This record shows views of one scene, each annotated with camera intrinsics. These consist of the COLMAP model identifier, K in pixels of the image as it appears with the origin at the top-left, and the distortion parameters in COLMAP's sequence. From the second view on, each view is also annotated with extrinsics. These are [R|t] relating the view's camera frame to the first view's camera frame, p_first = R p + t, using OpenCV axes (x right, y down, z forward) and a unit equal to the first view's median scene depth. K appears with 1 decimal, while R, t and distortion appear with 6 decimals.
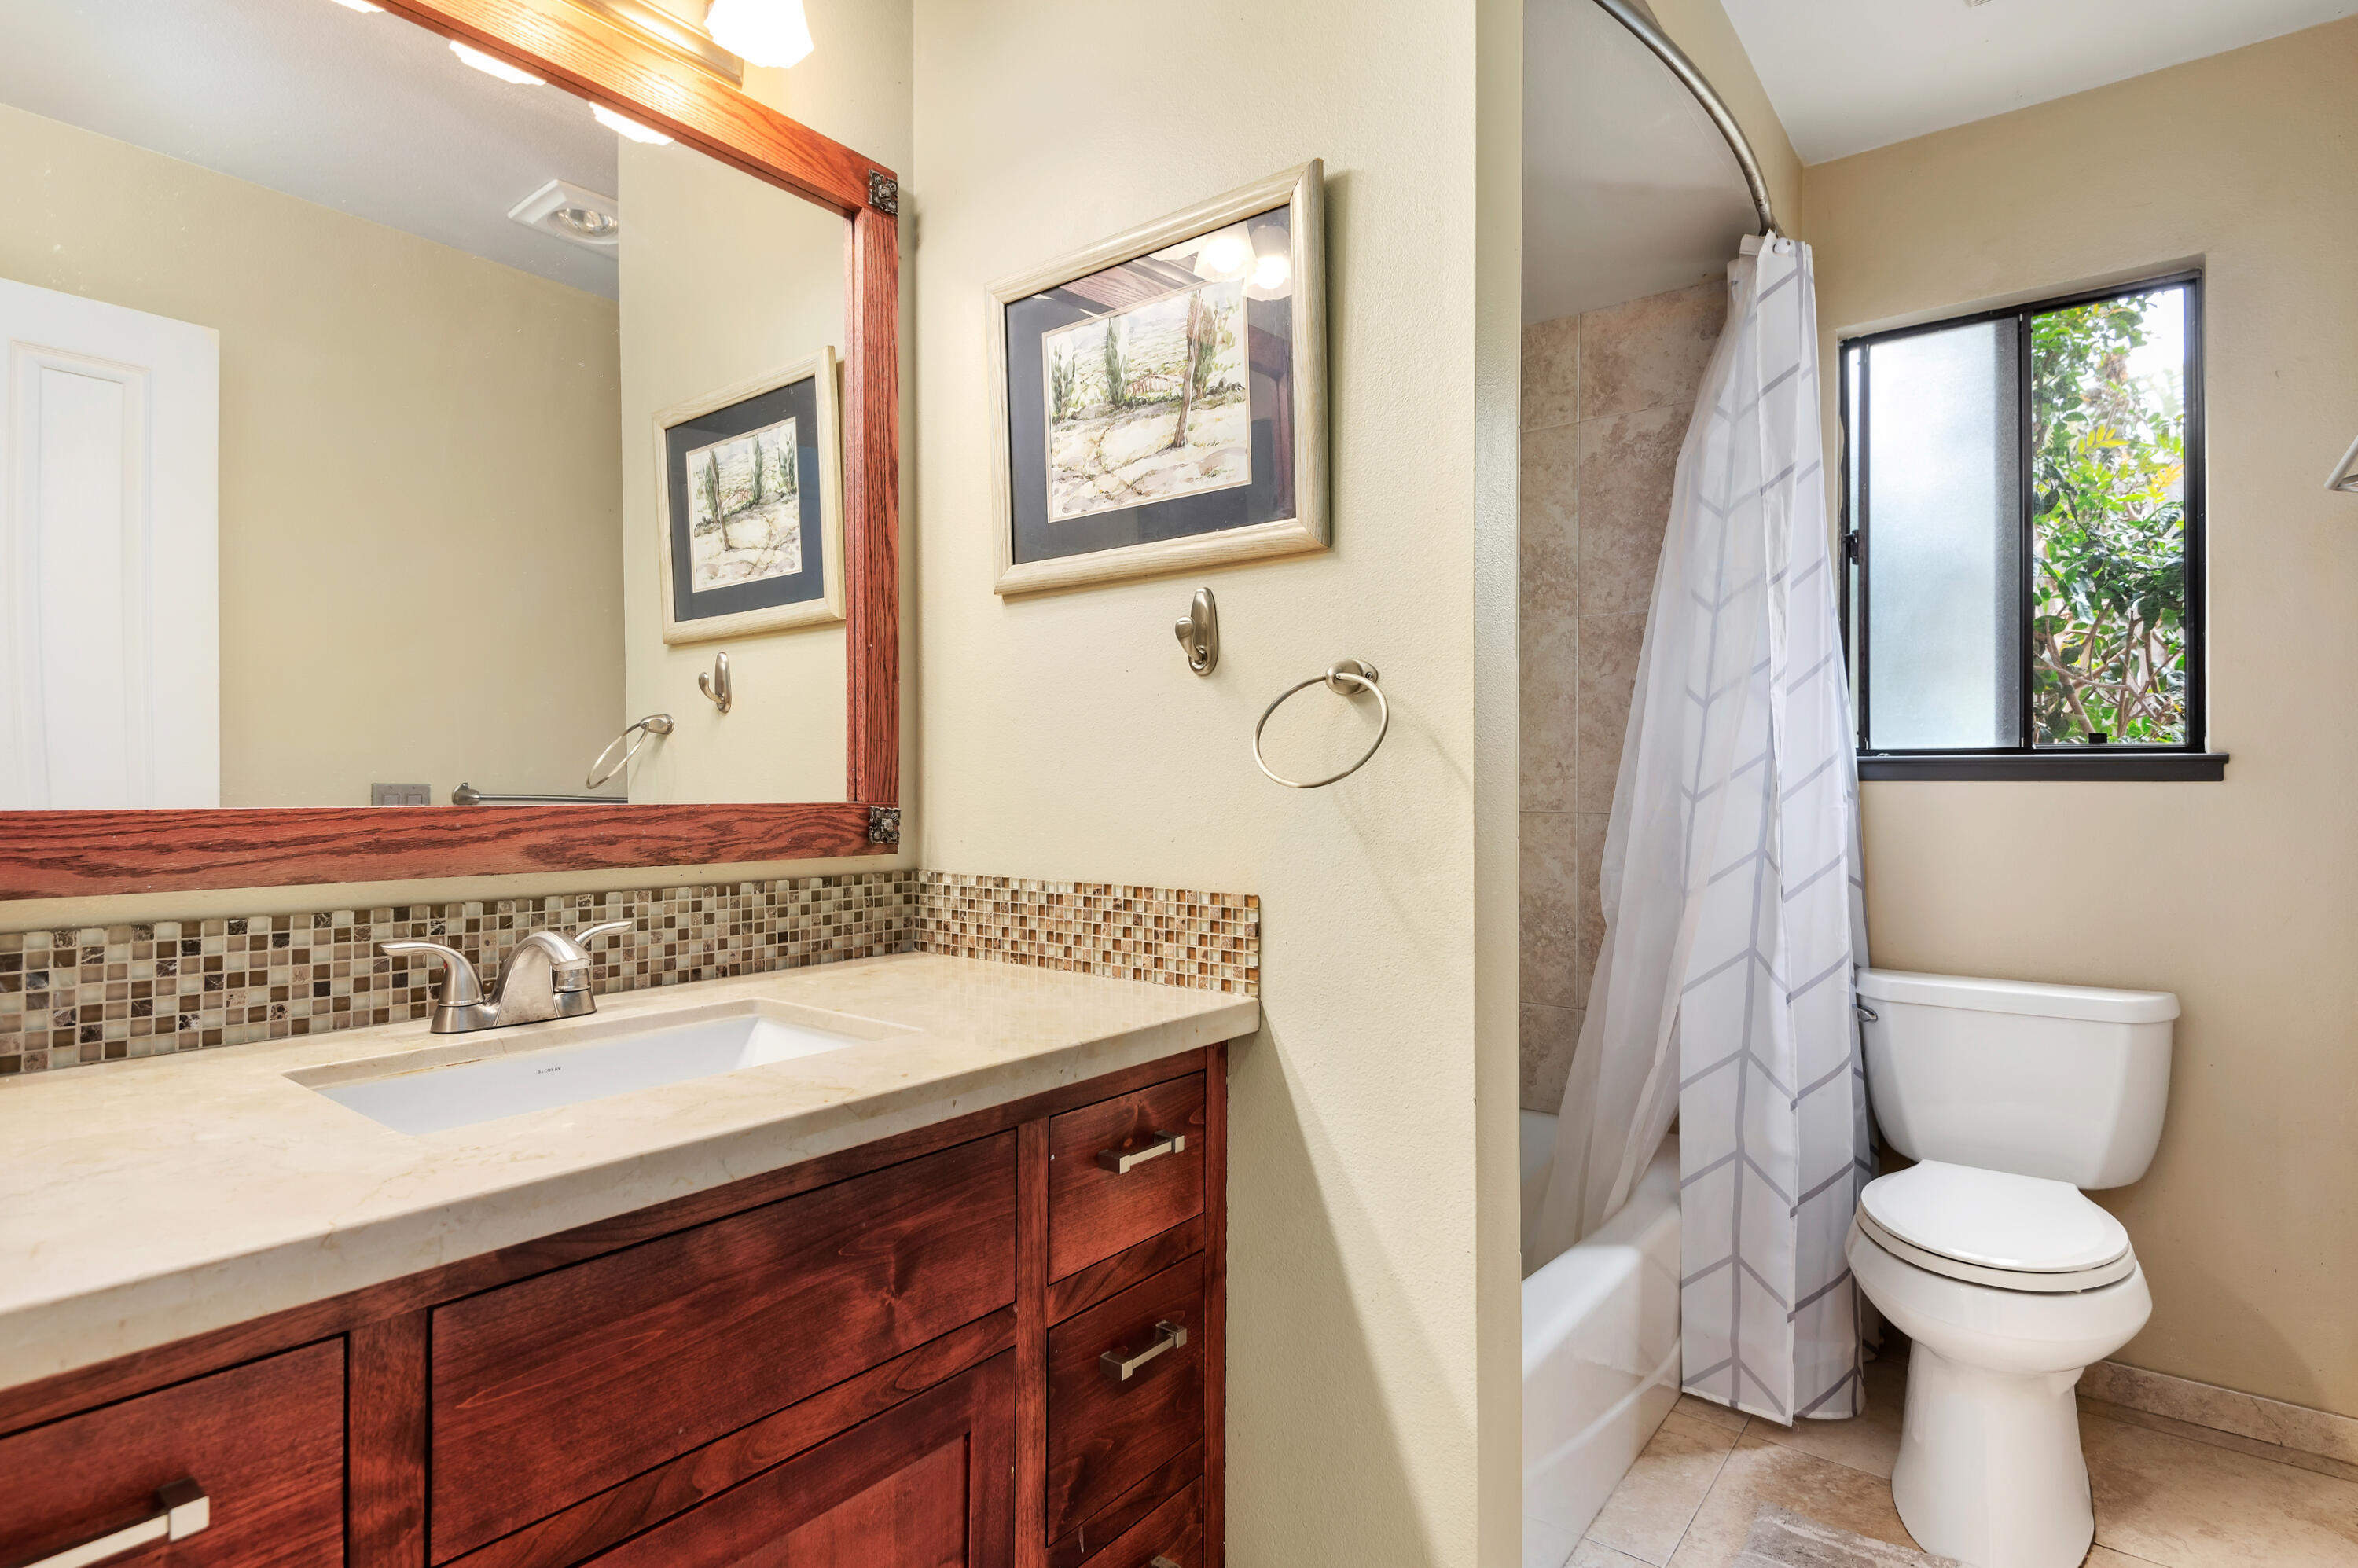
lens RADIAL K [[1176.7, 0, 1184.8], [0, 1176.7, 785.2], [0, 0, 1]] dist [0.001356, 0.000256]
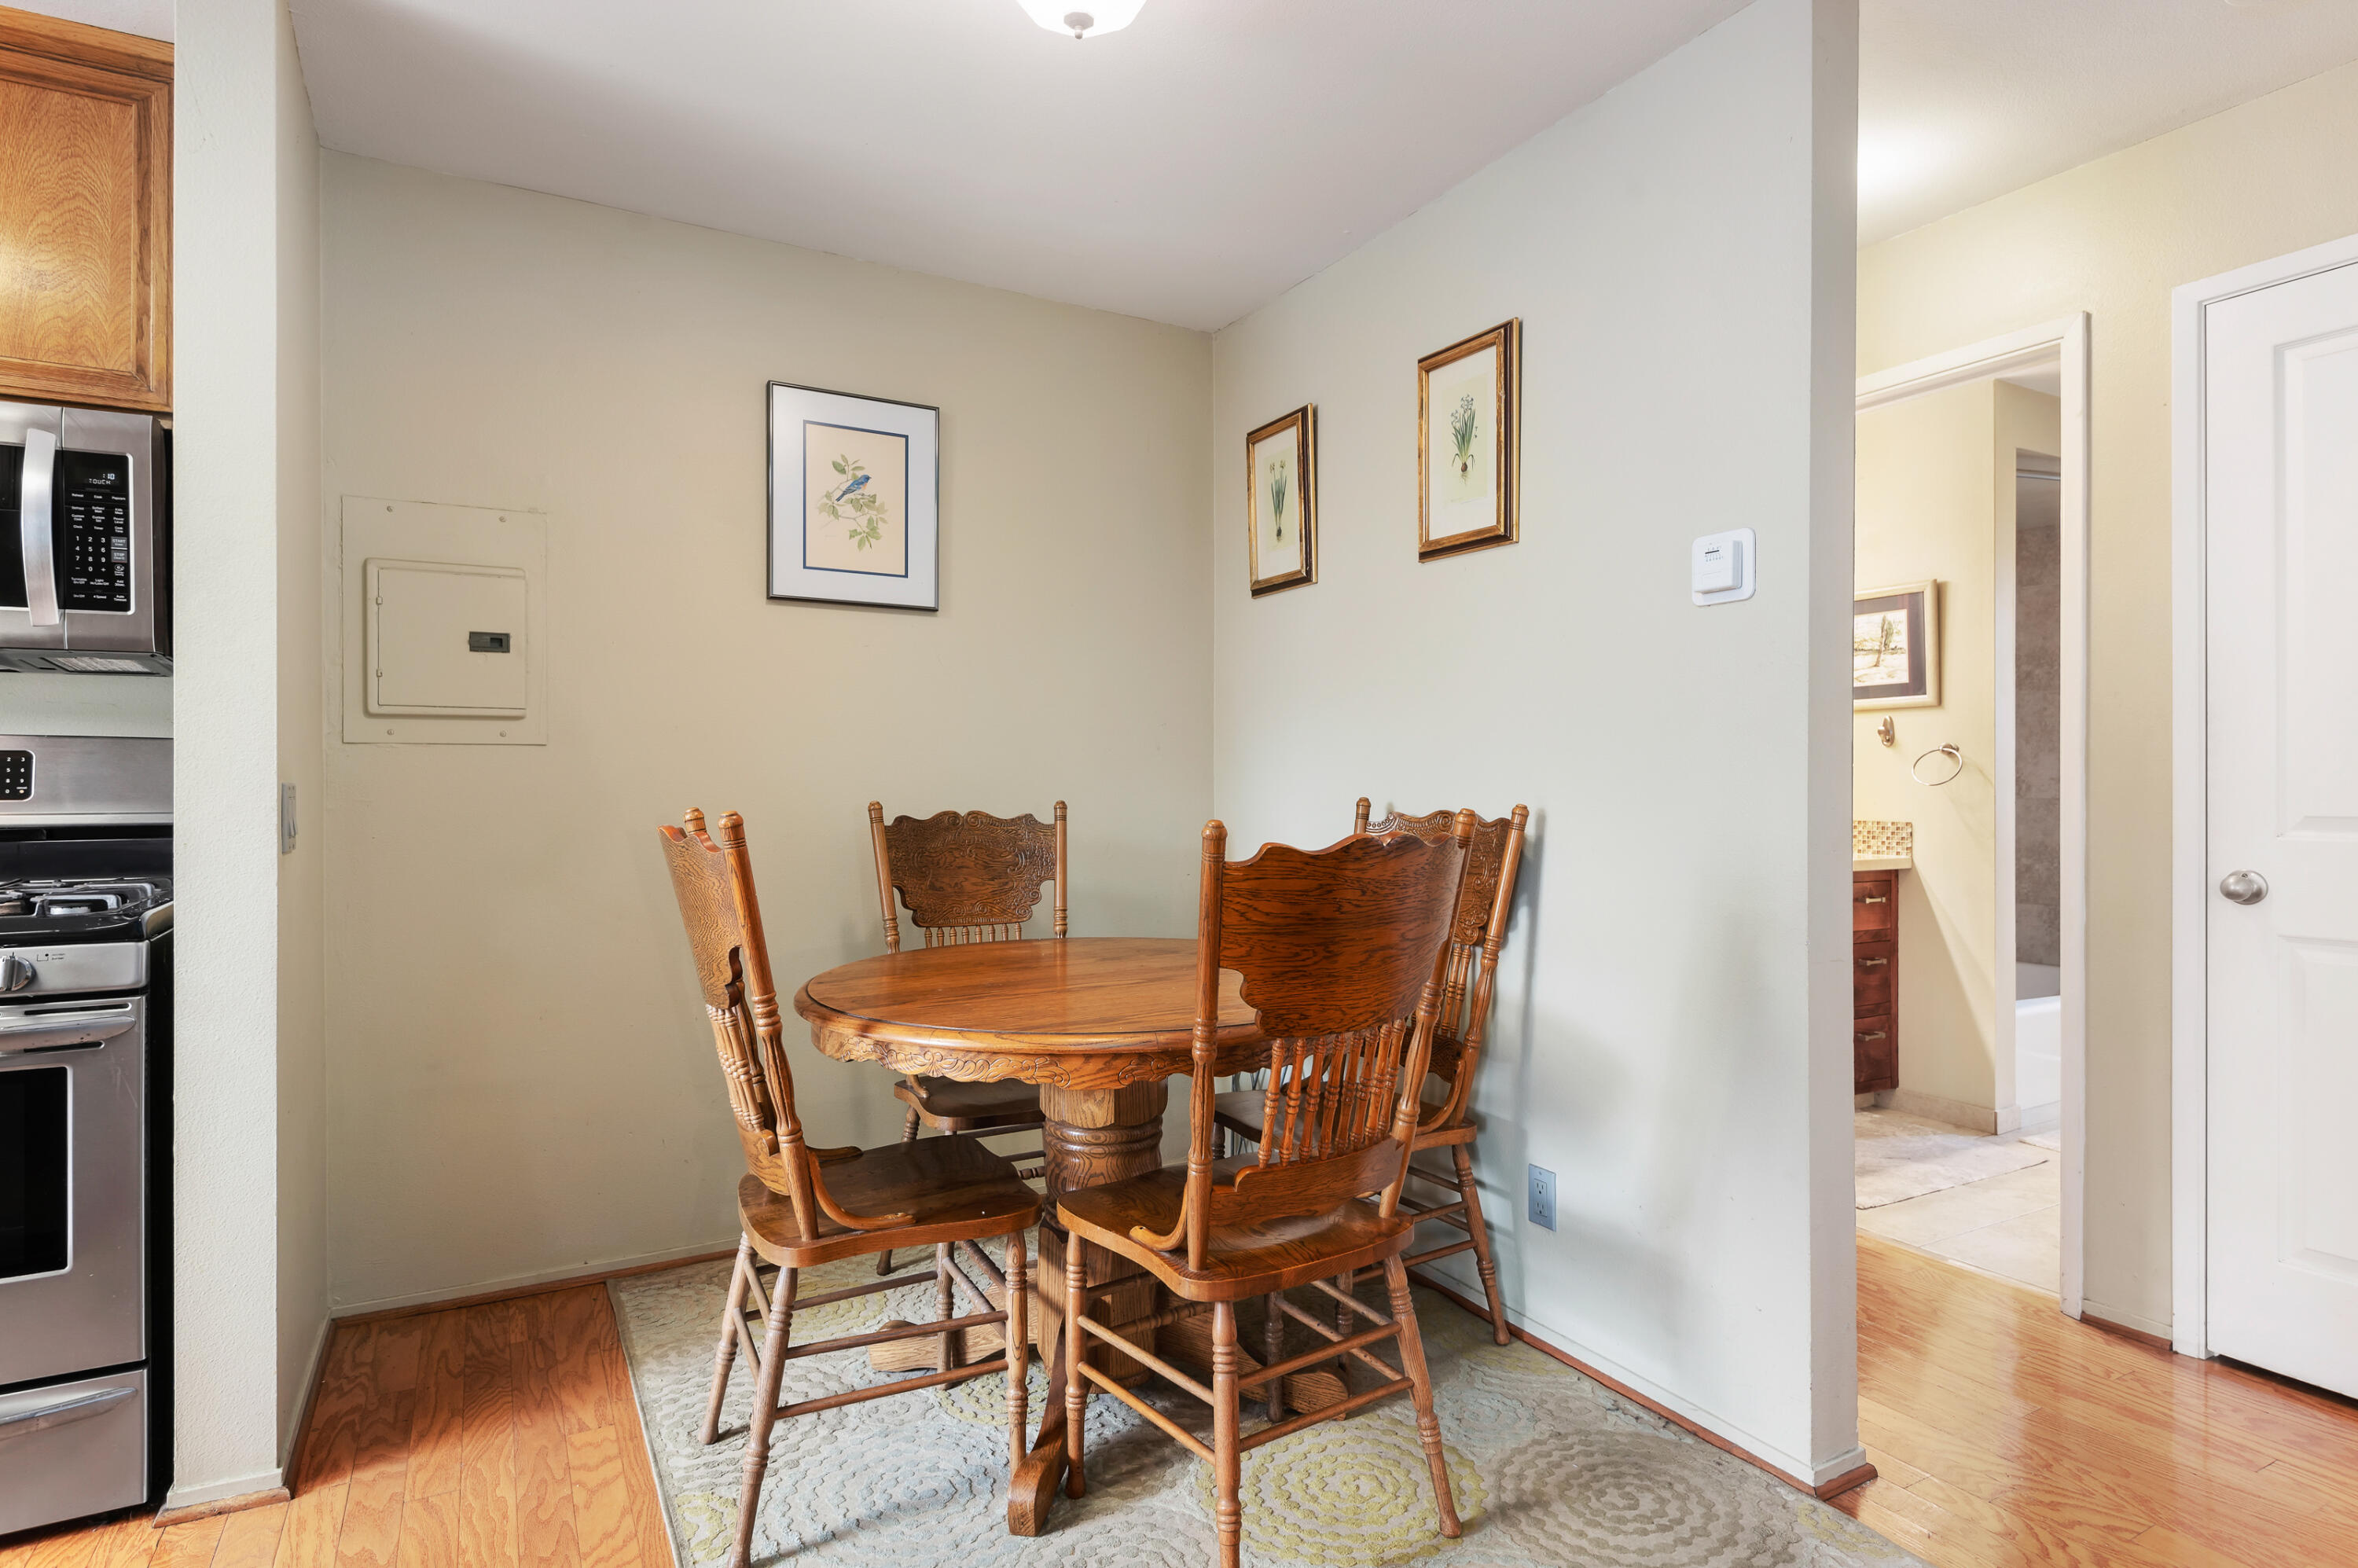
lens RADIAL K [[1261.1, 0, 1182.3], [0, 1261.1, 781.2], [0, 0, 1]] dist [0.008493, -0.001853]
pose [[0.923634, -0.001429, -0.383273, -0.405547], [0.001232, 0.999999, -0.000759, -0.008069], [0.383274, 0.000229, 0.923635, -2.592419]]
